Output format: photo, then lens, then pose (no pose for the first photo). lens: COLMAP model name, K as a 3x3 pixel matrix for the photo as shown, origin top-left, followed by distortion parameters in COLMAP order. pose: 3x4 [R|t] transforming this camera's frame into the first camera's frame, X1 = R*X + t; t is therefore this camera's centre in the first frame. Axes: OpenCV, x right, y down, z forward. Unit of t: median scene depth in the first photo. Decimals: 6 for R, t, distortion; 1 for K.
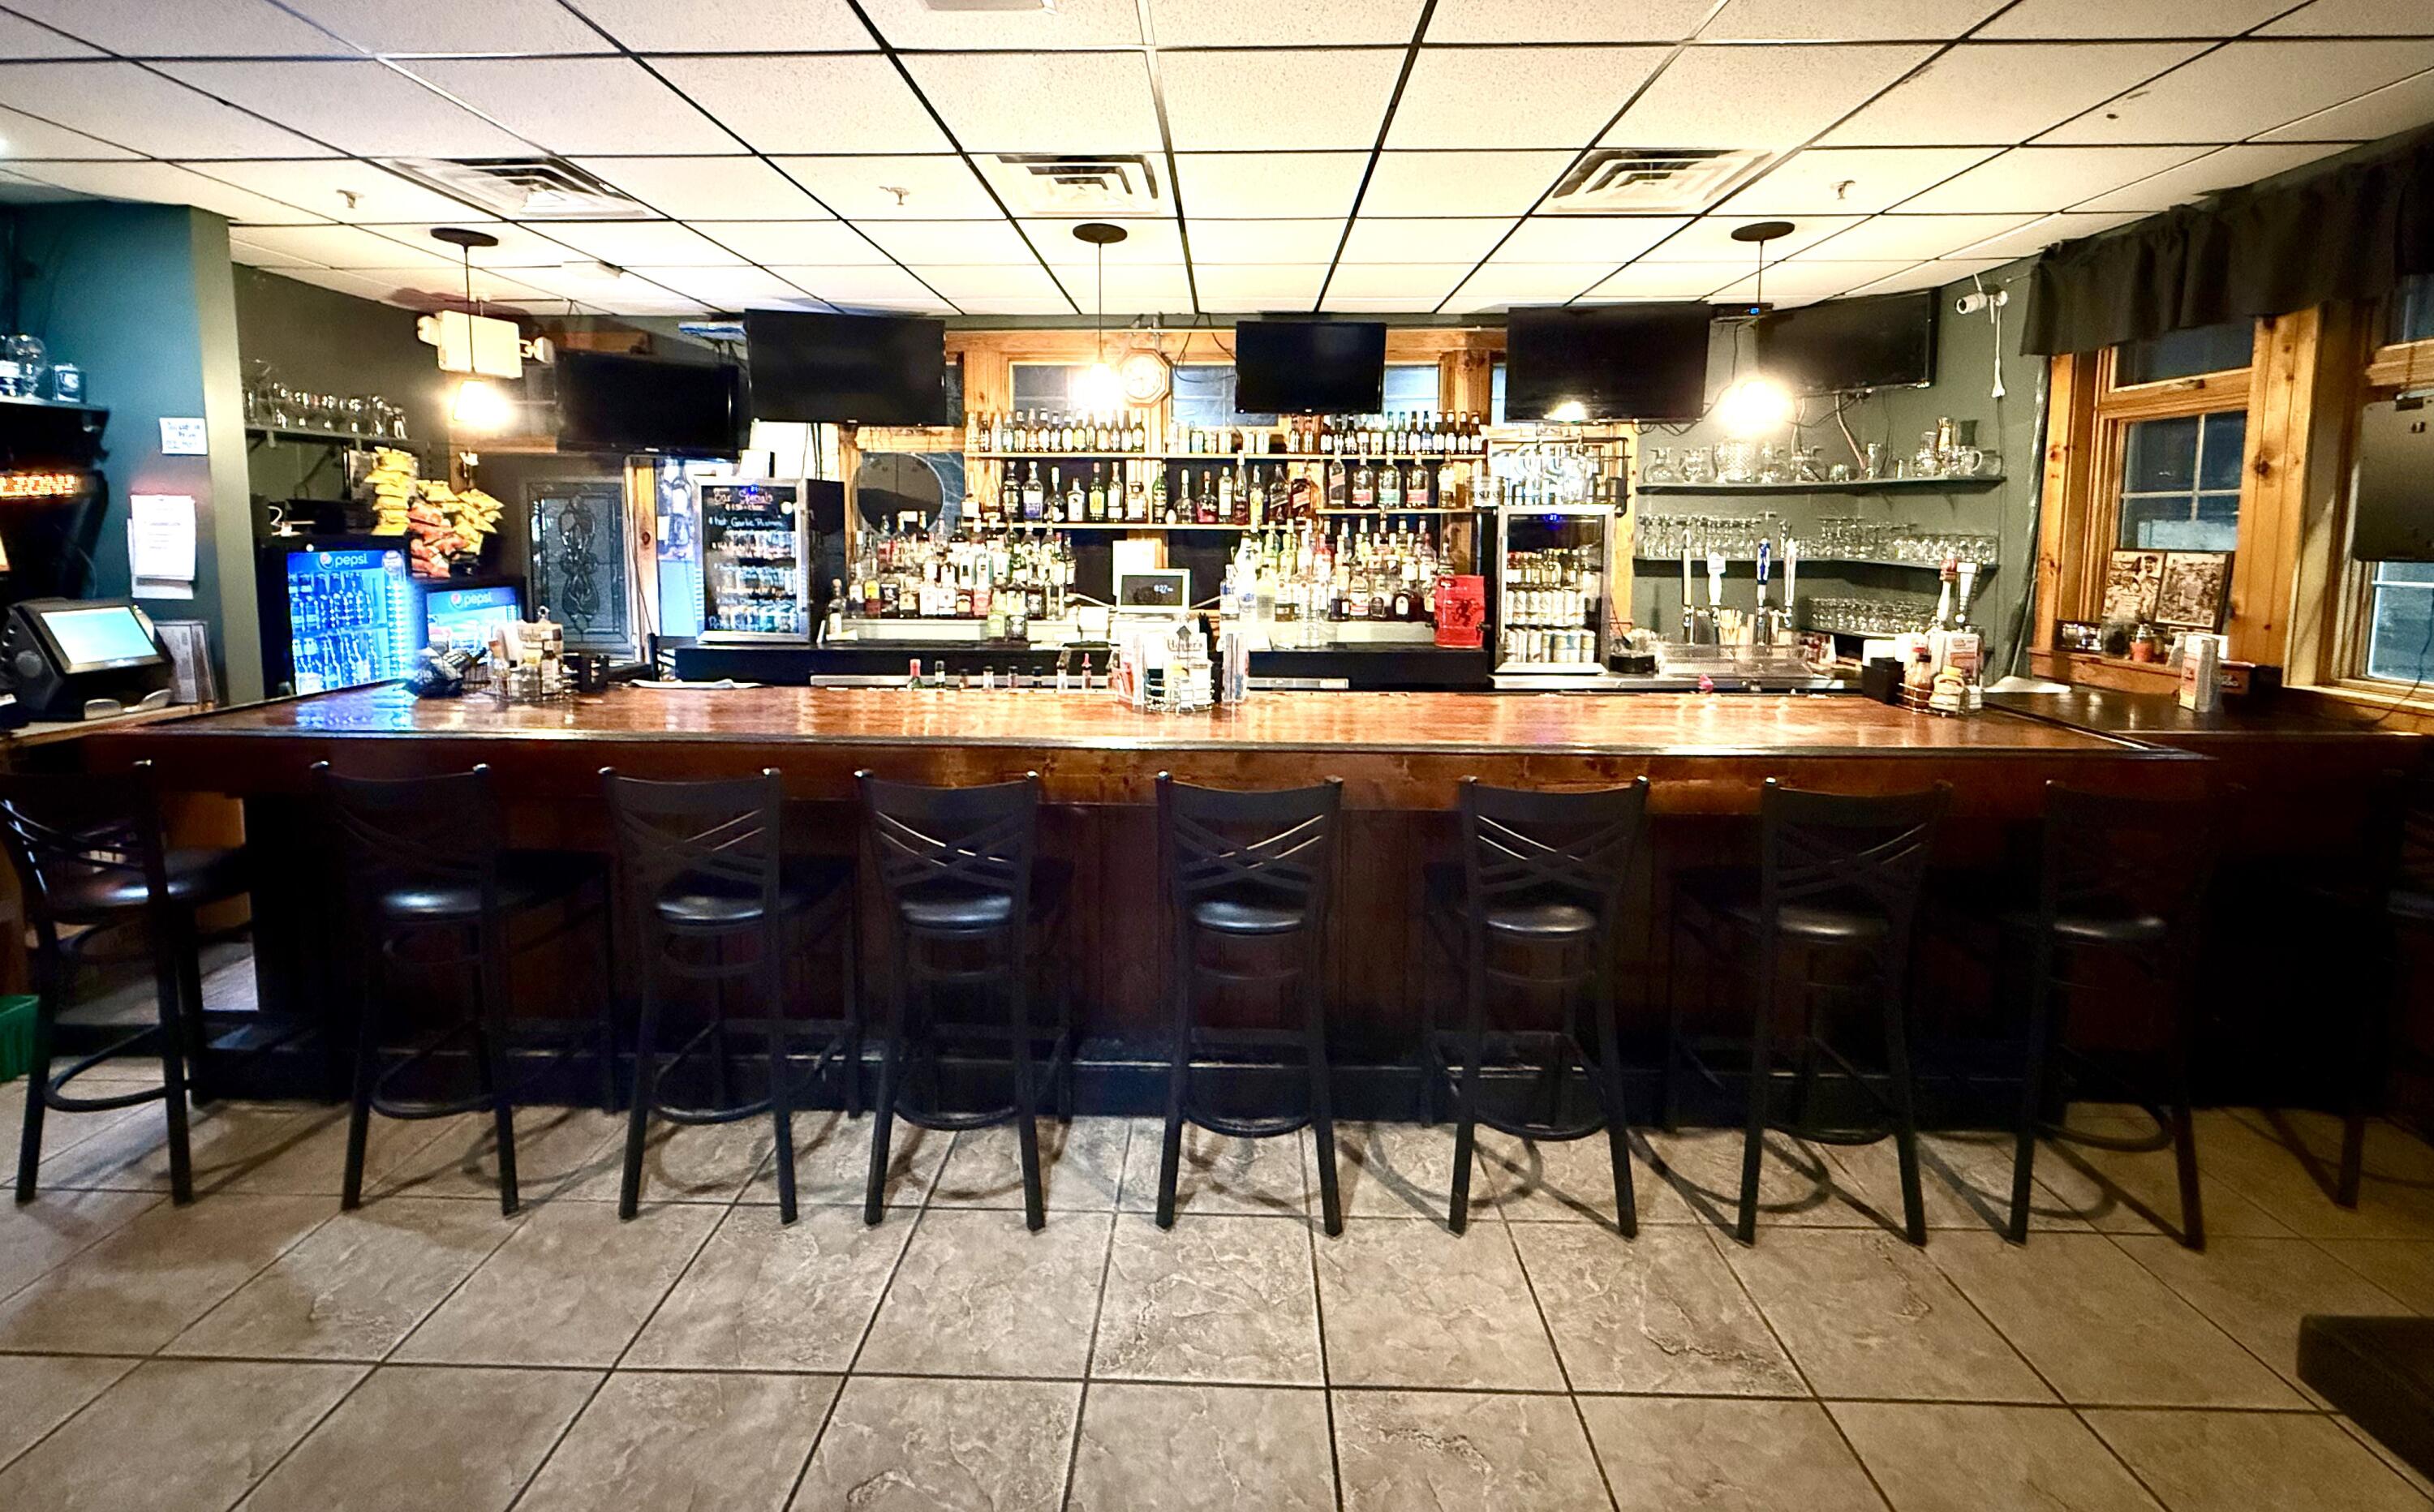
lens RADIAL K [[979.1, 0, 1196.2], [0, 979.1, 610.7], [0, 0, 1]] dist [-0.001545, 0.000187]
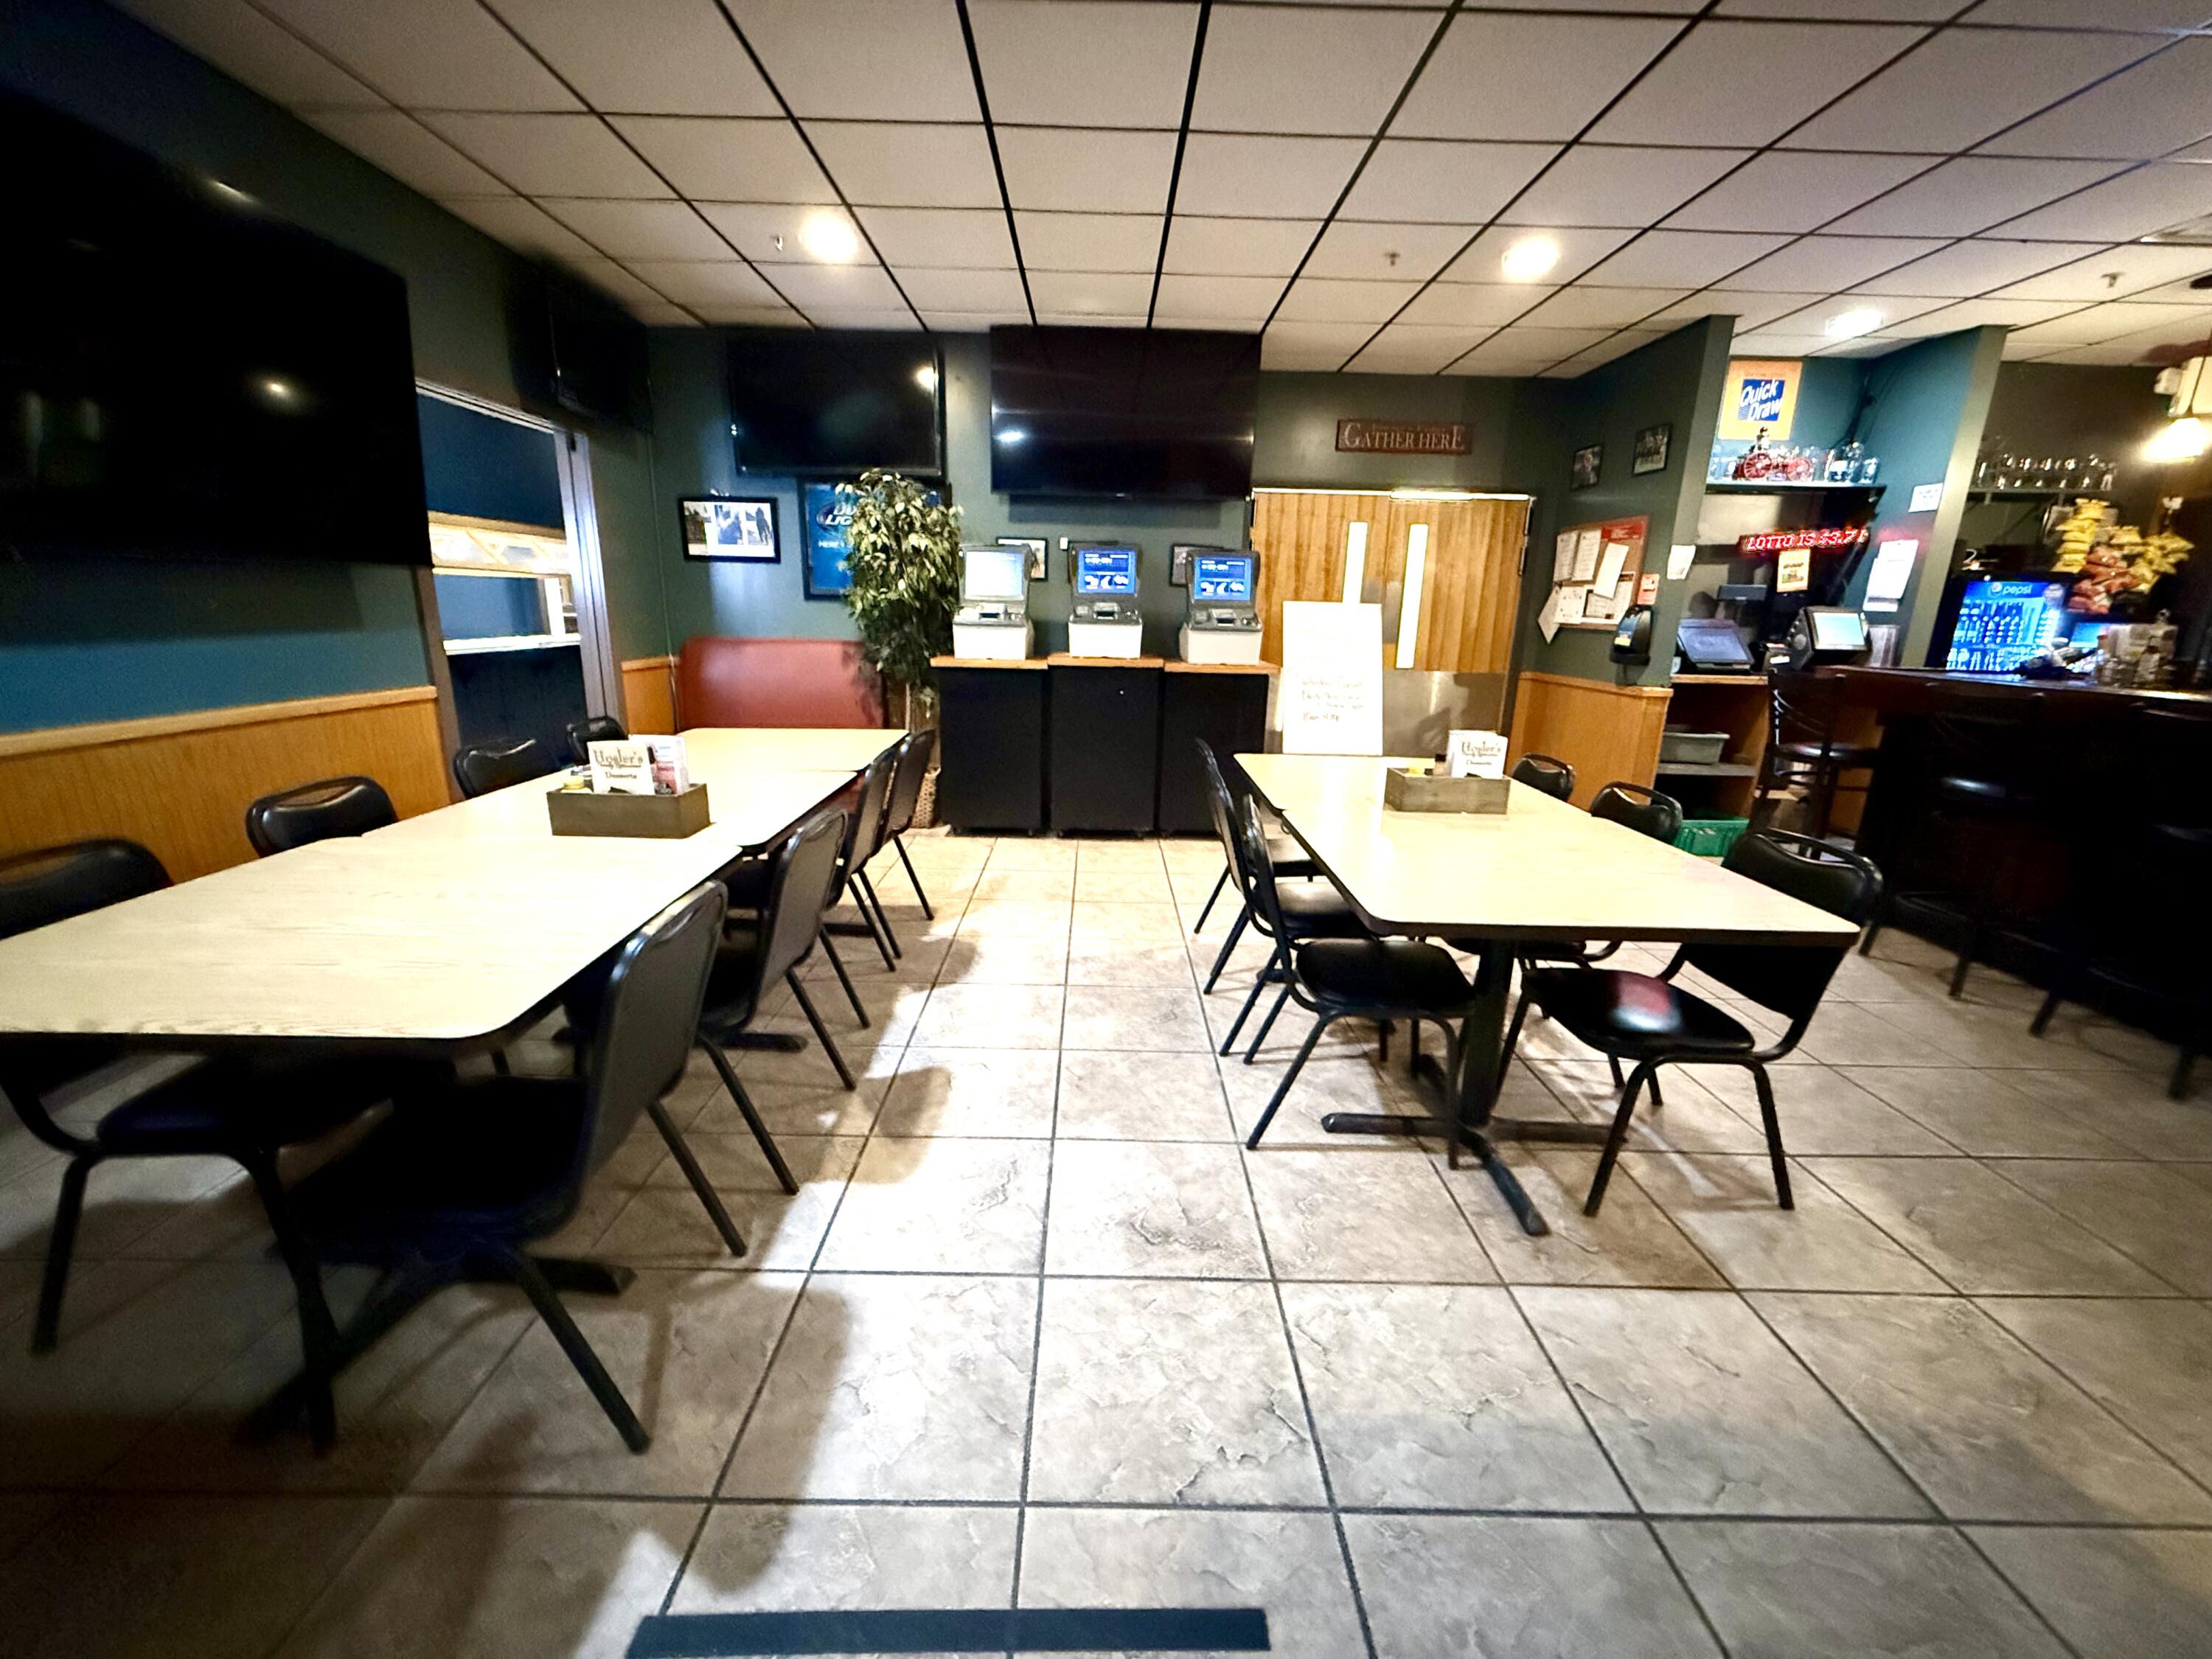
lens RADIAL K [[880.0, 0, 1111.1], [0, 880.0, 850.9], [0, 0, 1]] dist [-0.000754, -0.000069]
pose [[0.044673, 0.256609, -0.965482, 0.311148], [-0.099641, 0.962773, 0.251278, 0.113655], [0.994020, 0.084976, 0.068578, -0.256877]]
